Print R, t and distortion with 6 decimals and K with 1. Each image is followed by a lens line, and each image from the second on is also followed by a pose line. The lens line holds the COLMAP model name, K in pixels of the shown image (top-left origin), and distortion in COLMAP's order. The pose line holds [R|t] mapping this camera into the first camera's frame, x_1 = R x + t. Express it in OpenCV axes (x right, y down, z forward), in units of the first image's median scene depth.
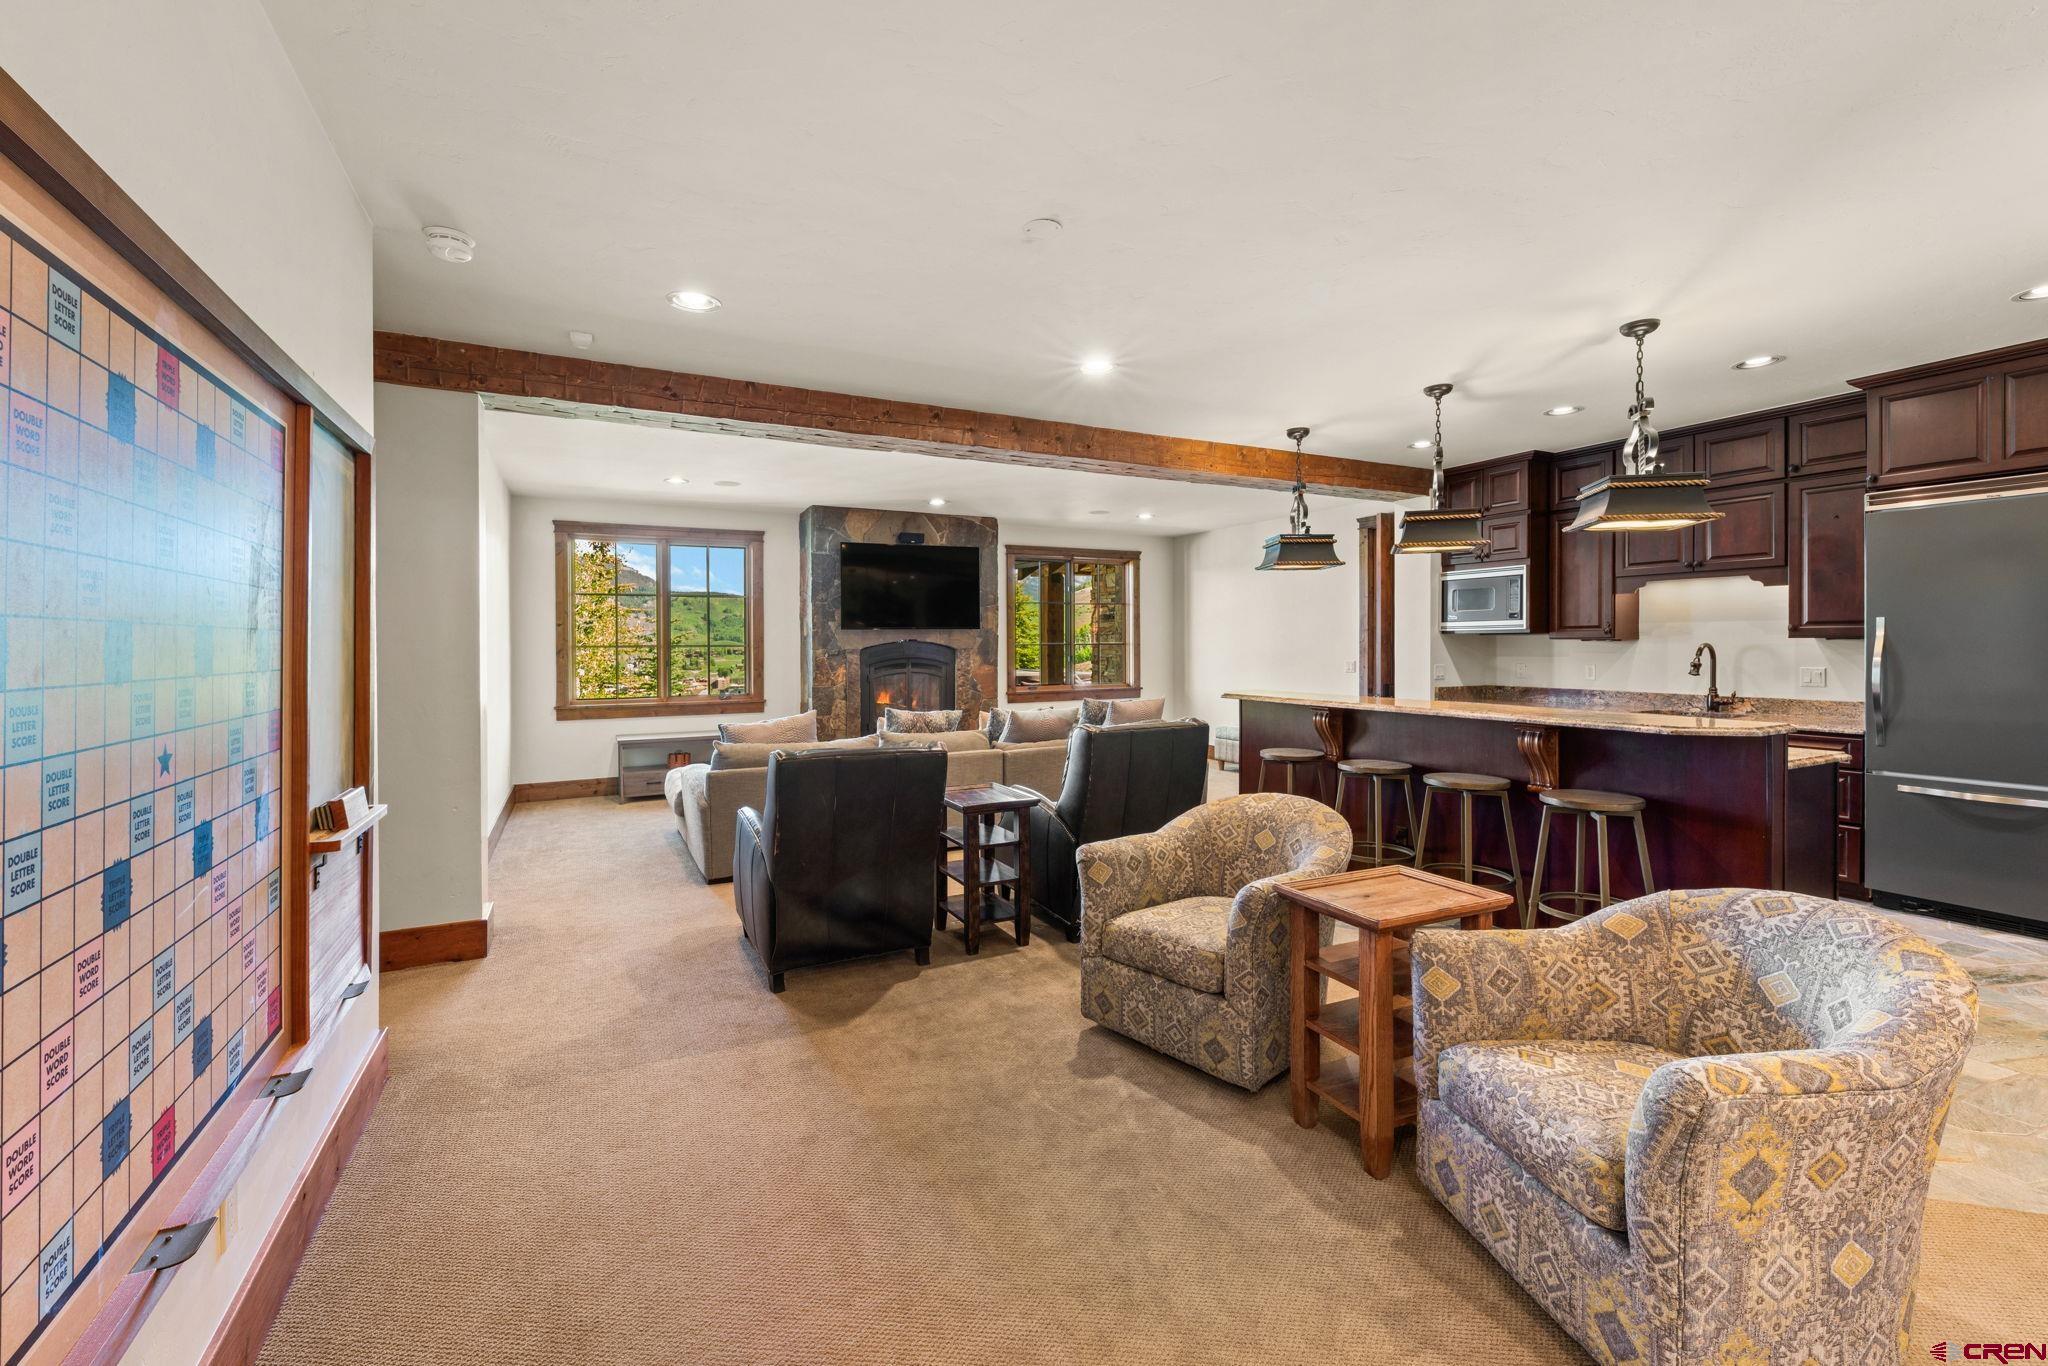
lens RADIAL K [[837.4, 0, 1014.2], [0, 837.4, 664.3], [0, 0, 1]] dist [-0.008281, -0.000966]
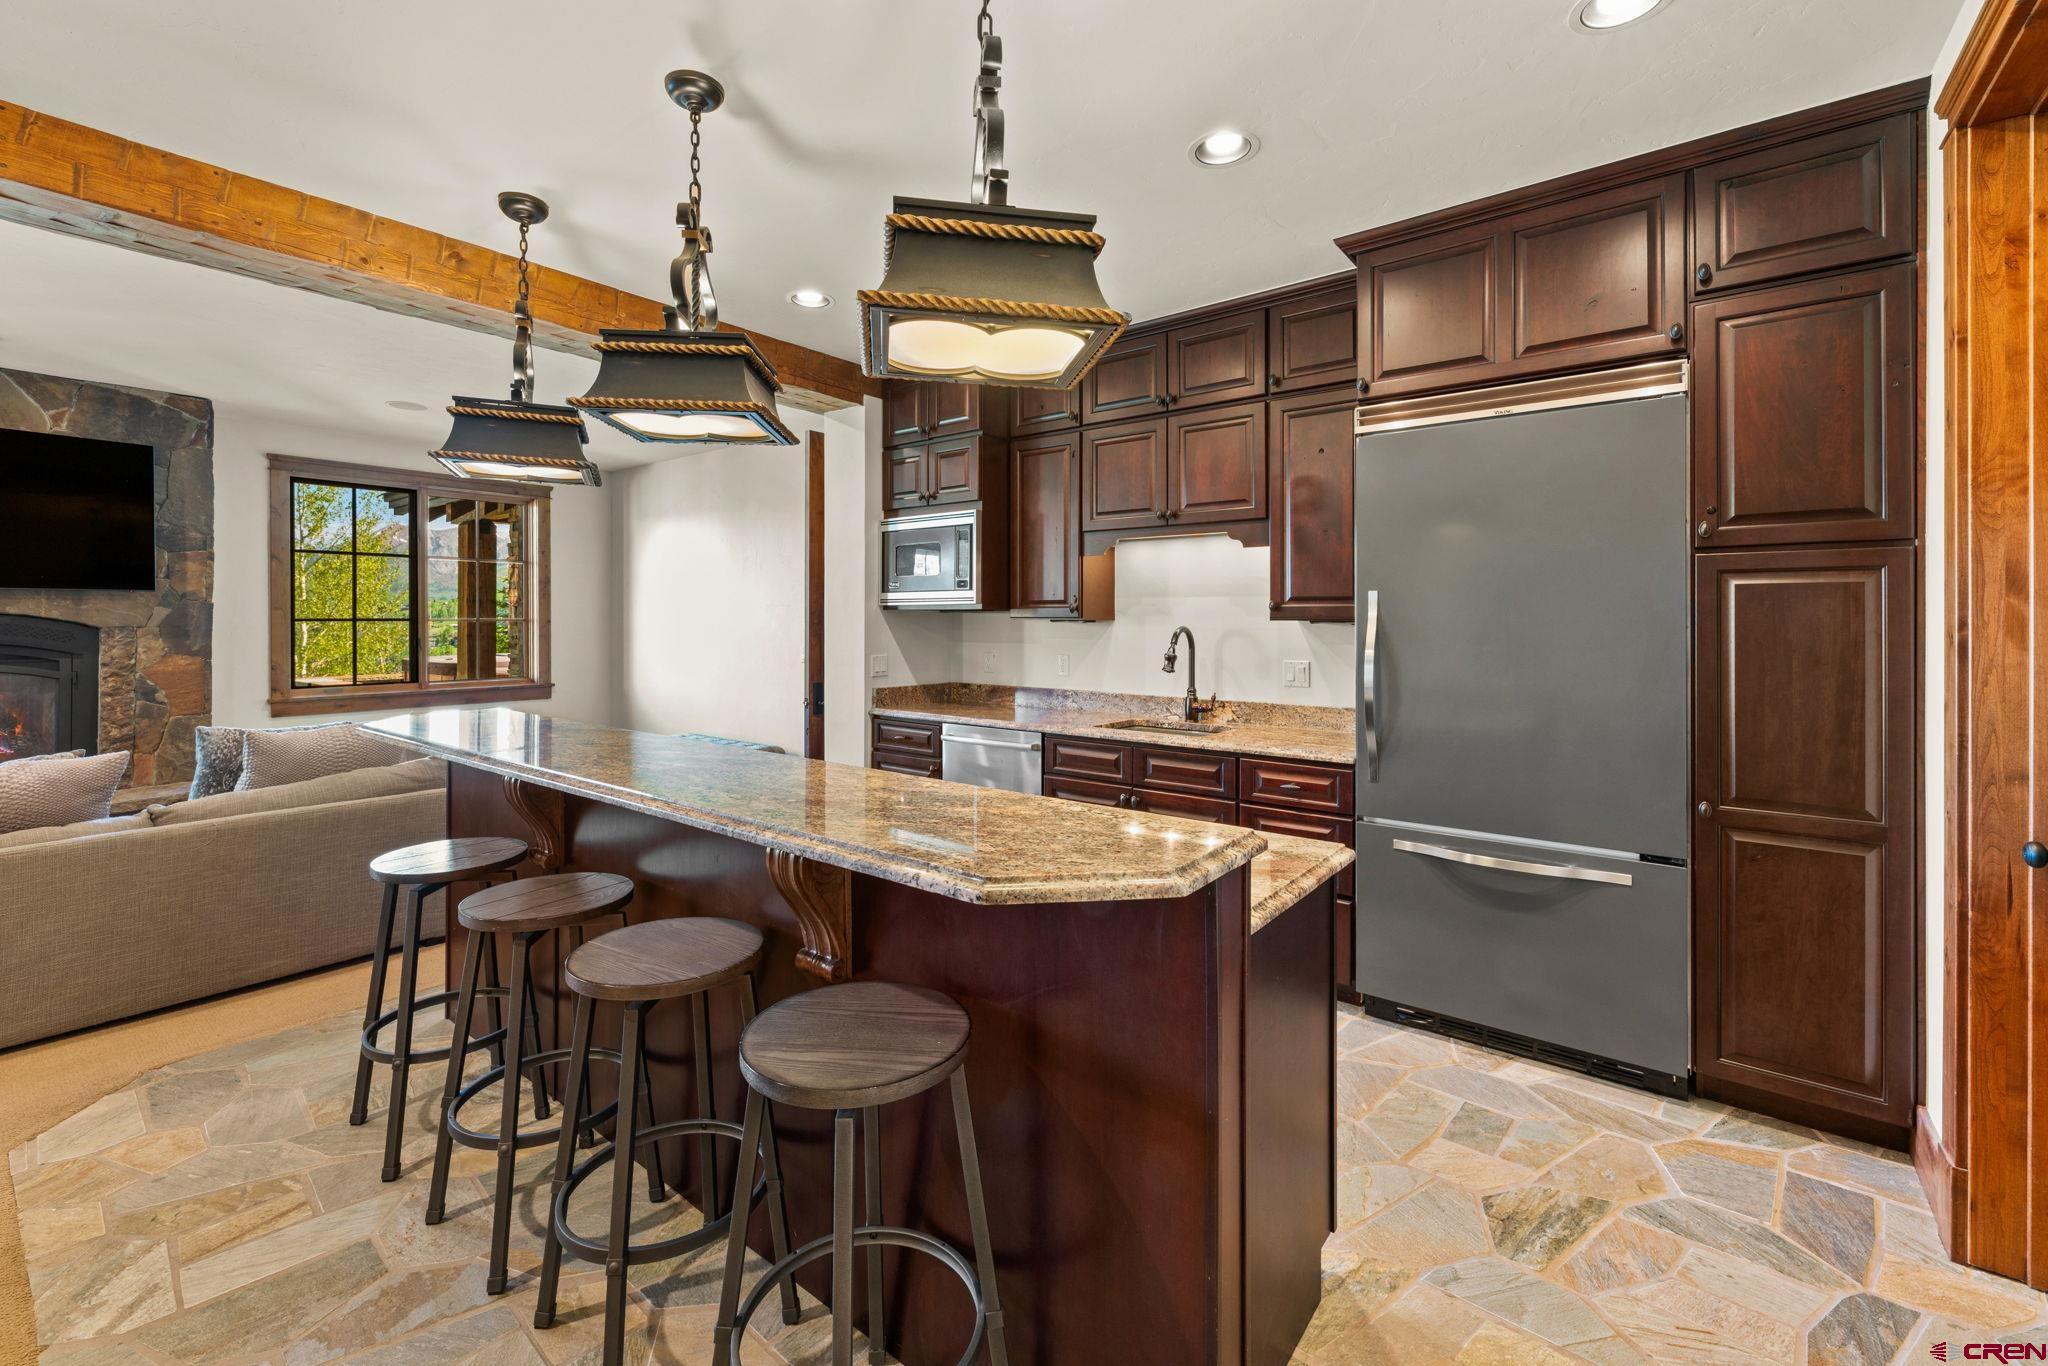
lens RADIAL K [[837.4, 0, 1034.2], [0, 837.4, 633.7], [0, 0, 1]] dist [-0.008281, -0.000966]
pose [[0.893982, 0.002069, 0.448097, 0.249145], [0.002234, 0.999956, -0.009073, -0.008202], [-0.448097, 0.009112, 0.893939, 0.260660]]
